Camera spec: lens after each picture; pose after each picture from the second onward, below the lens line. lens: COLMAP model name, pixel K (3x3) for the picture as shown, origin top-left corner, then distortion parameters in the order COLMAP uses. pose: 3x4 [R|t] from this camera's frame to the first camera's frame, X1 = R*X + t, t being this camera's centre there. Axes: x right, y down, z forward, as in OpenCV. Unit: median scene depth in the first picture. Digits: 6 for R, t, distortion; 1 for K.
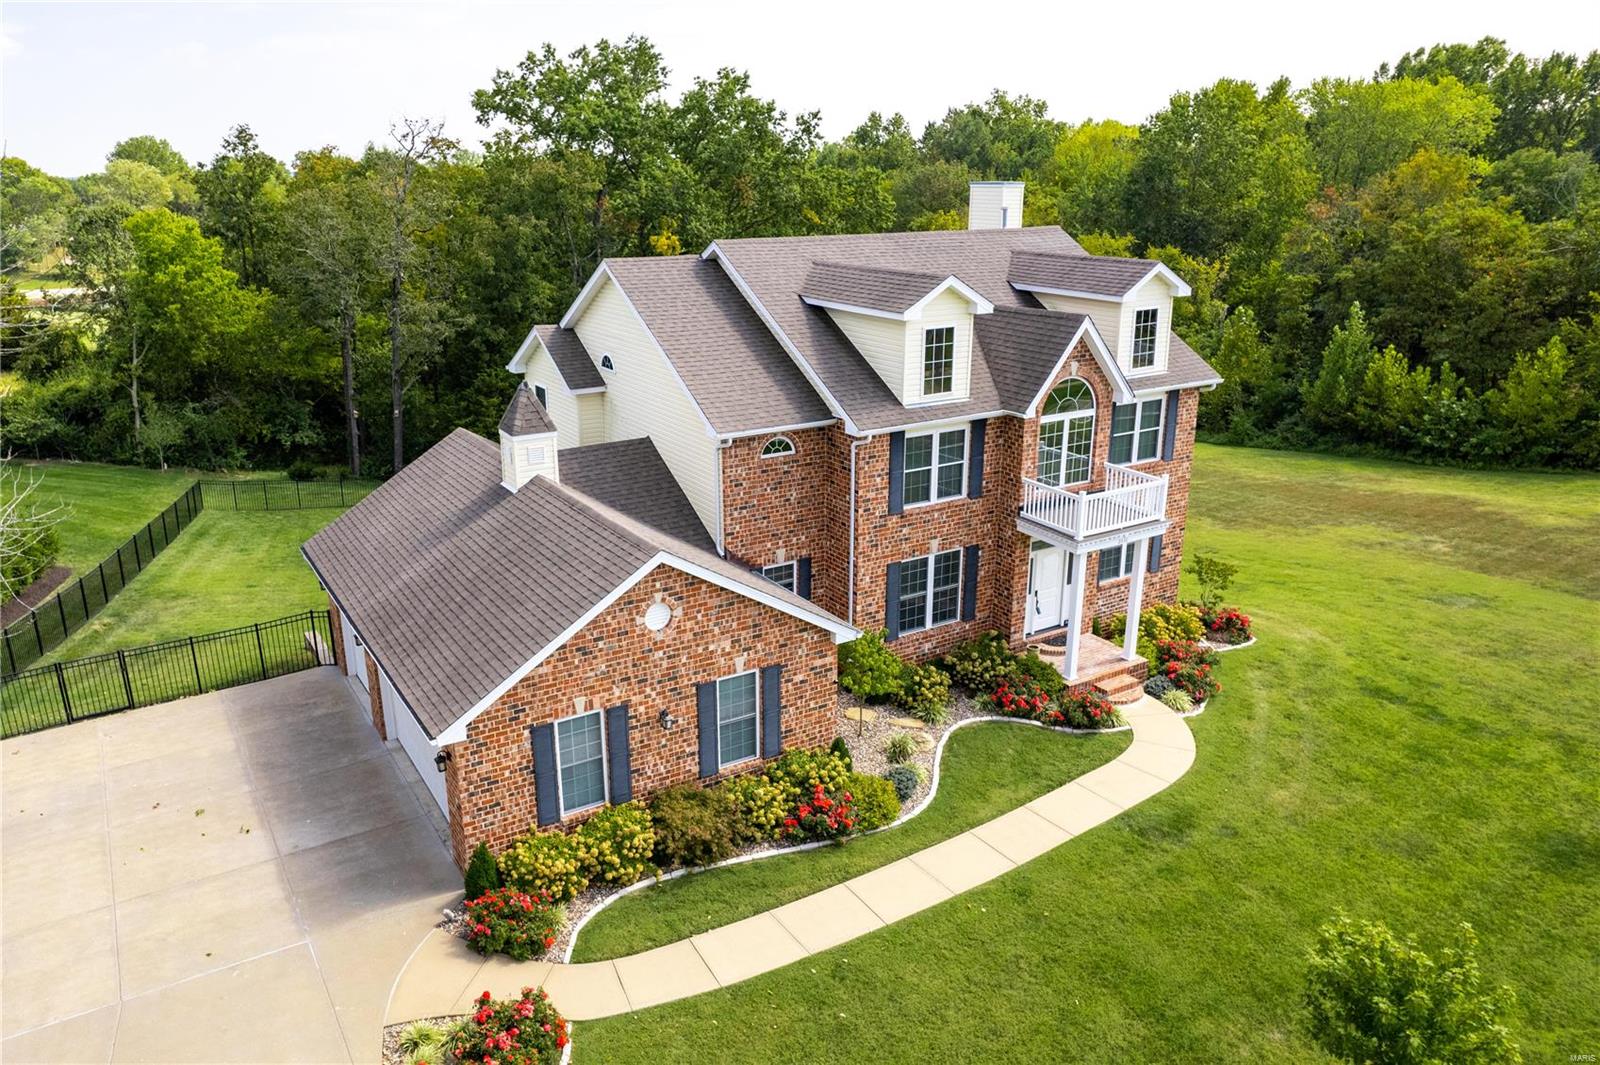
lens RADIAL K [[1129.4, 0, 745.7], [0, 1129.4, 525.6], [0, 0, 1]] dist [-0.084691, 0.080216]
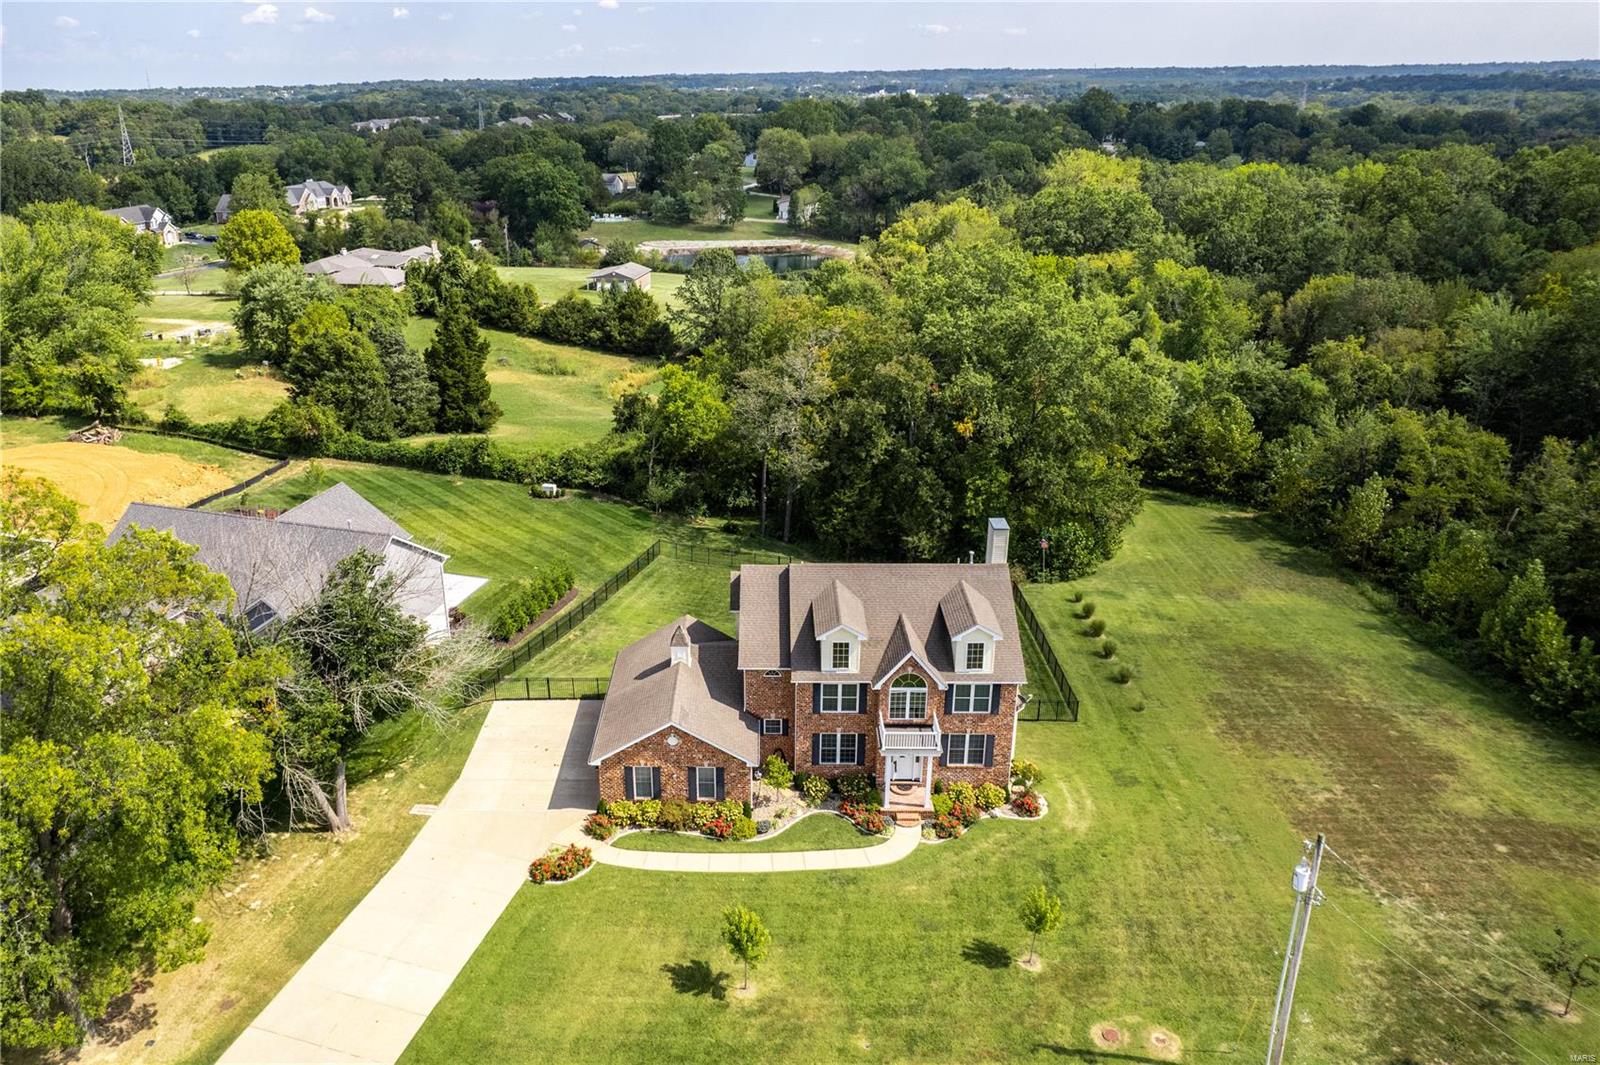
lens RADIAL K [[1103.4, 0, 710.8], [0, 1103.4, 499.0], [0, 0, 1]] dist [-0.069654, 0.054538]
pose [[0.837305, 0.184900, -0.514521, 1.008561], [-0.152635, 0.982714, 0.104762, -0.631887], [0.524998, -0.009184, 0.851054, -0.992160]]
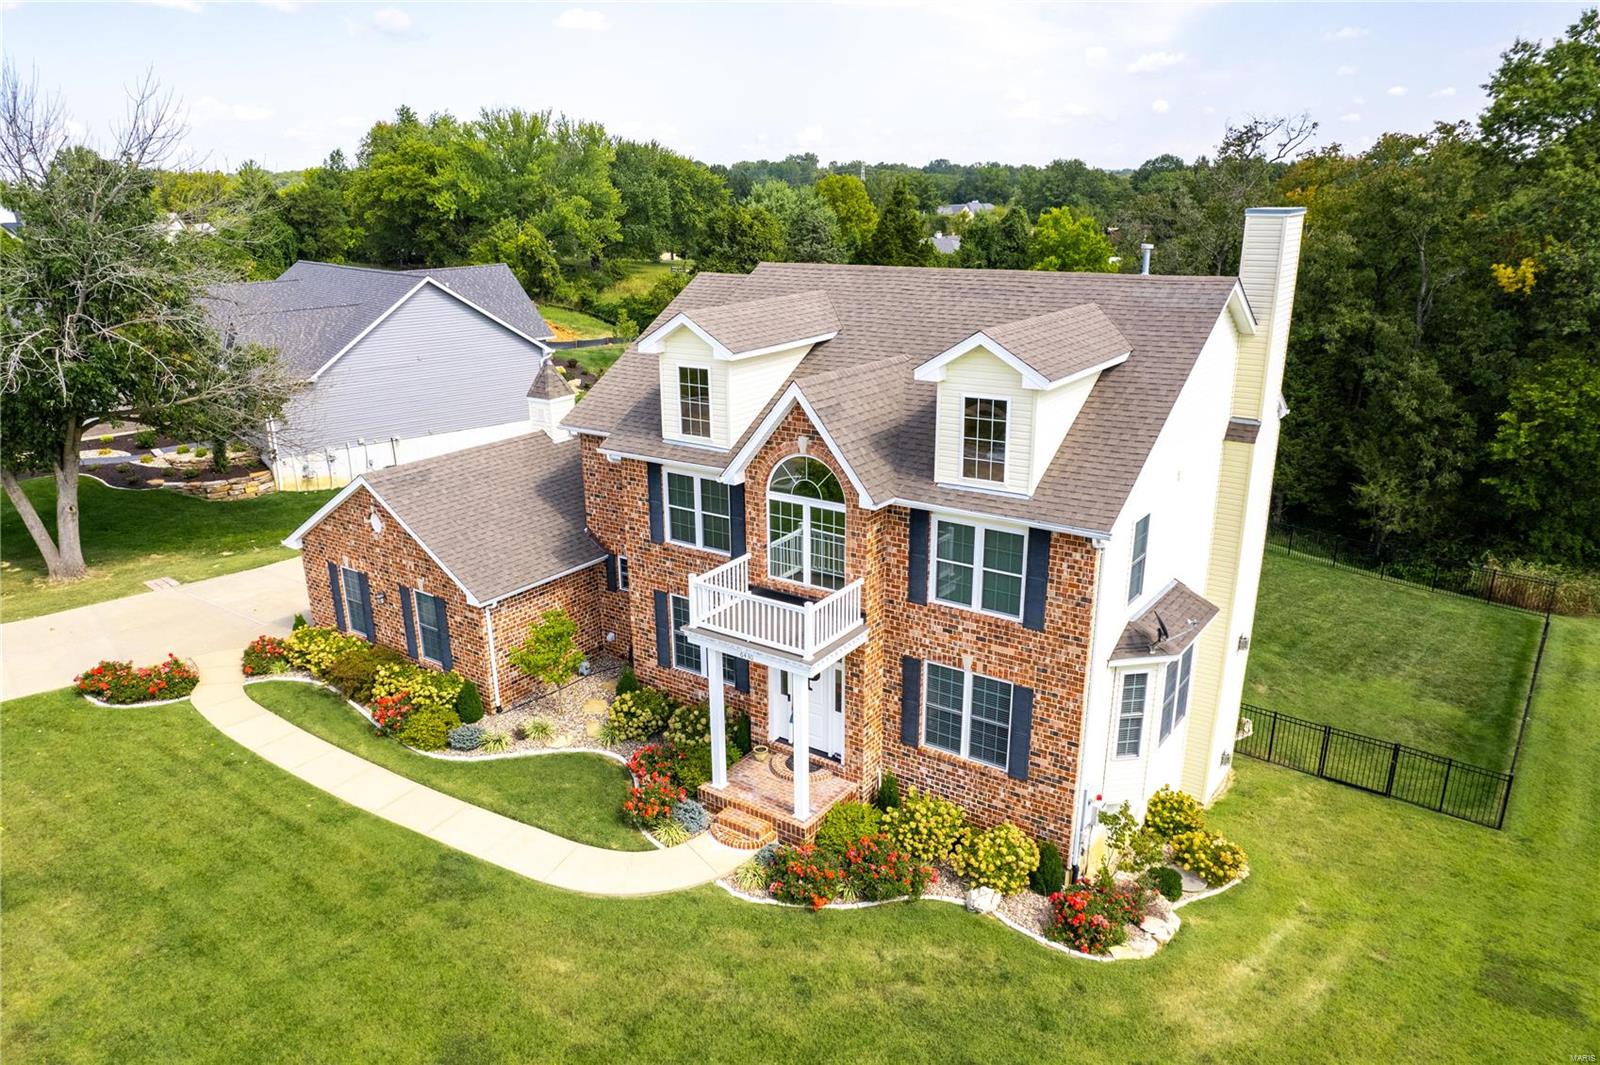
lens RADIAL K [[1089.1, 0, 748.7], [0, 1089.1, 564.7], [0, 0, 1]] dist [-0.078146, 0.071182]
pose [[0.380885, 0.306609, -0.872306, 1.013784], [-0.258889, 0.941048, 0.217729, -0.224160], [0.887639, 0.142900, 0.437808, 0.640908]]
